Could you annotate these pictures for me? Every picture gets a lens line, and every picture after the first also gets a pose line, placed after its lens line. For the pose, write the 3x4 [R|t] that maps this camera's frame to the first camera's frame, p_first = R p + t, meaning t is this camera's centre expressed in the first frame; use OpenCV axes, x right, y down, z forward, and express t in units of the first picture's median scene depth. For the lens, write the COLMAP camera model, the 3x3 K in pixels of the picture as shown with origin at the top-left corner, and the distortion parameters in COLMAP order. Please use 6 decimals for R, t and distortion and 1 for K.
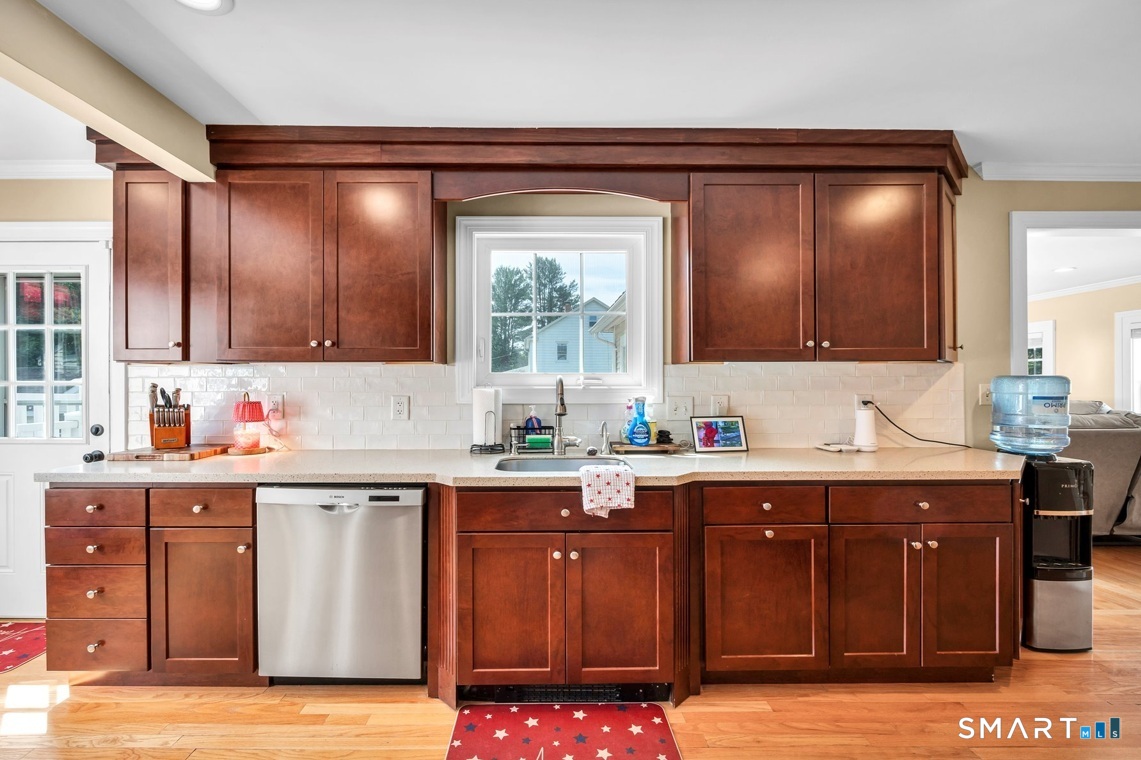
lens RADIAL K [[502.0, 0, 568.7], [0, 502.0, 386.9], [0, 0, 1]] dist [-0.004023, -0.000197]
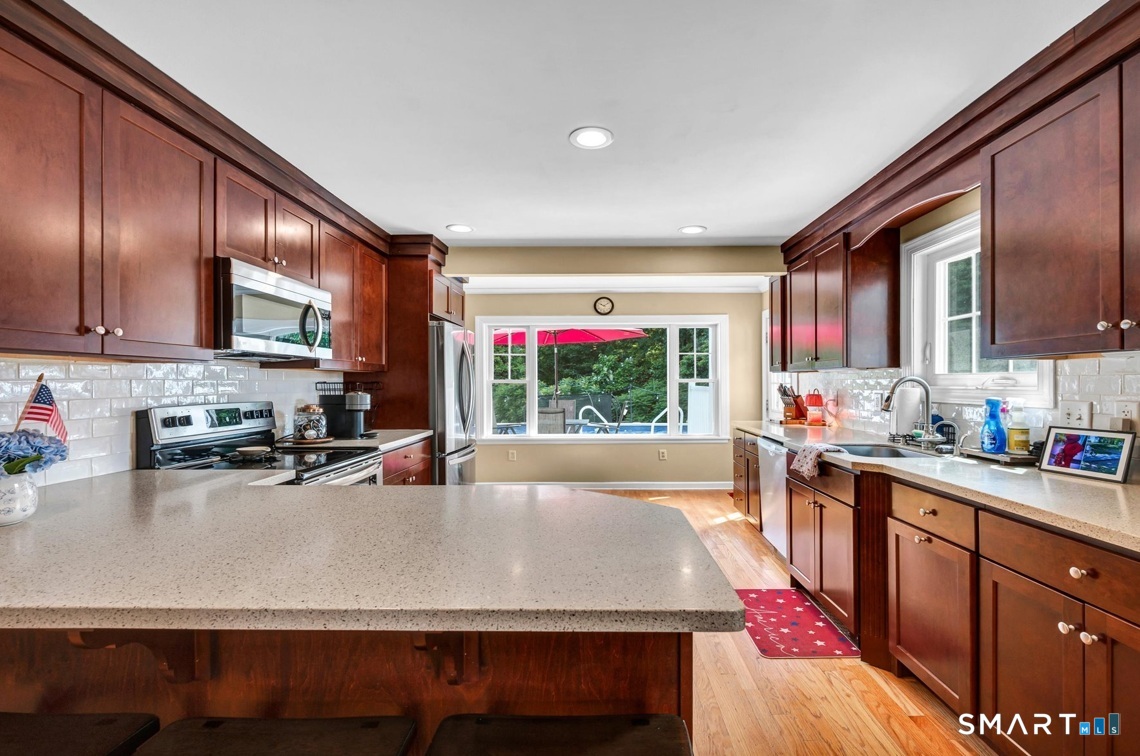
lens RADIAL K [[458.8, 0, 574.9], [0, 458.8, 381.6], [0, 0, 1]] dist [-0.006241, 0.000342]
pose [[-0.028132, -0.003247, -0.999599, 1.003549], [0.000190, 0.999995, -0.003253, -0.008071], [0.999604, -0.000281, -0.028131, 0.277192]]
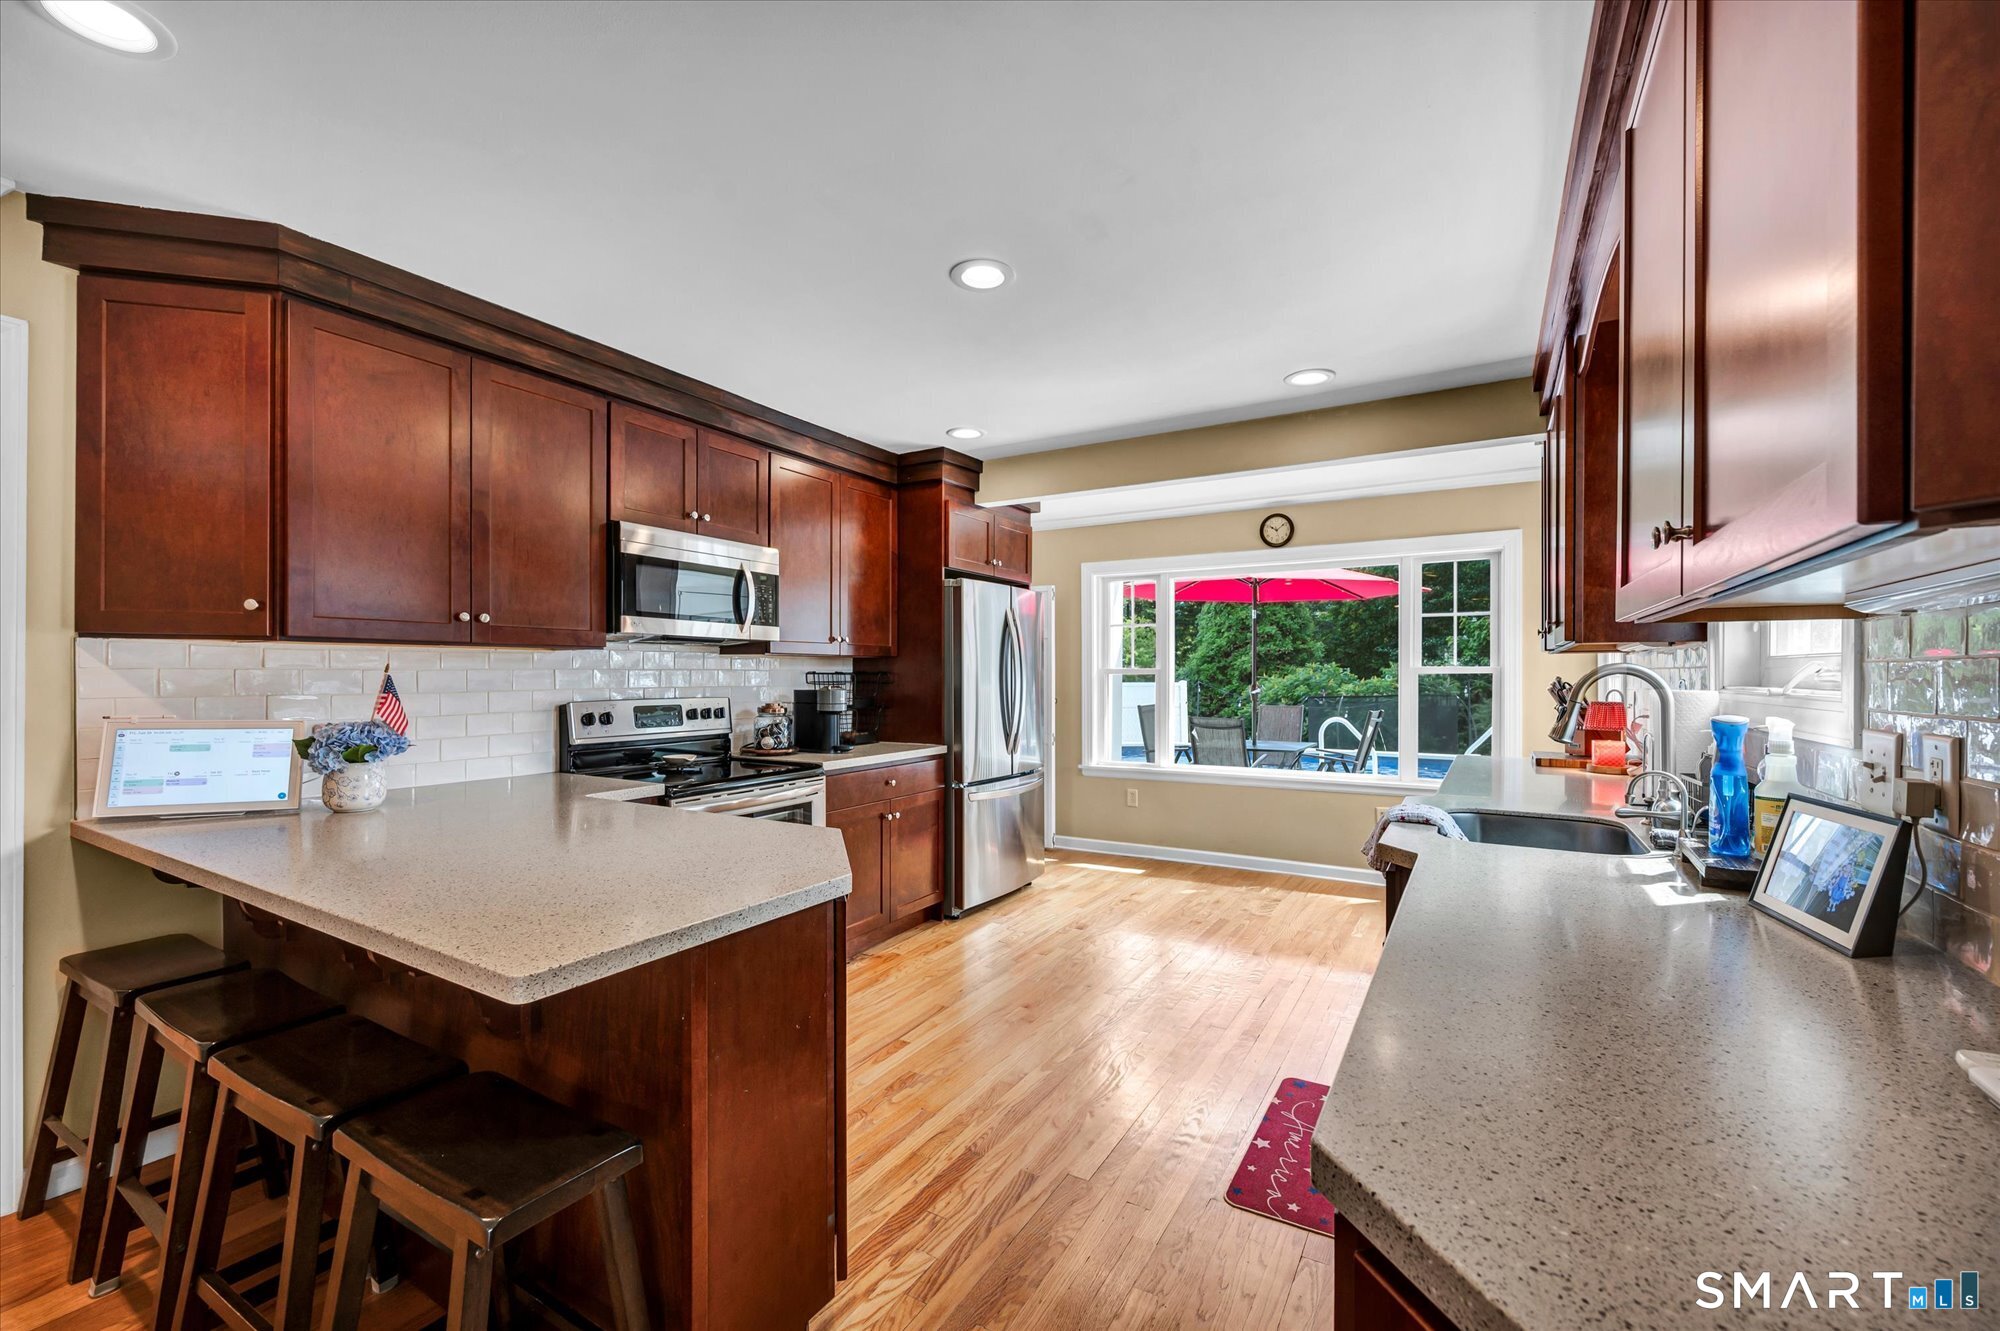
lens RADIAL K [[805.0, 0, 1032.8], [0, 805.0, 675.8], [0, 0, 1]] dist [-0.006241, 0.000342]
pose [[-0.499409, 0.001908, -0.866364, 0.910012], [-0.002098, 0.999992, 0.003412, -0.010988], [0.866364, 0.003522, -0.499401, 0.838879]]
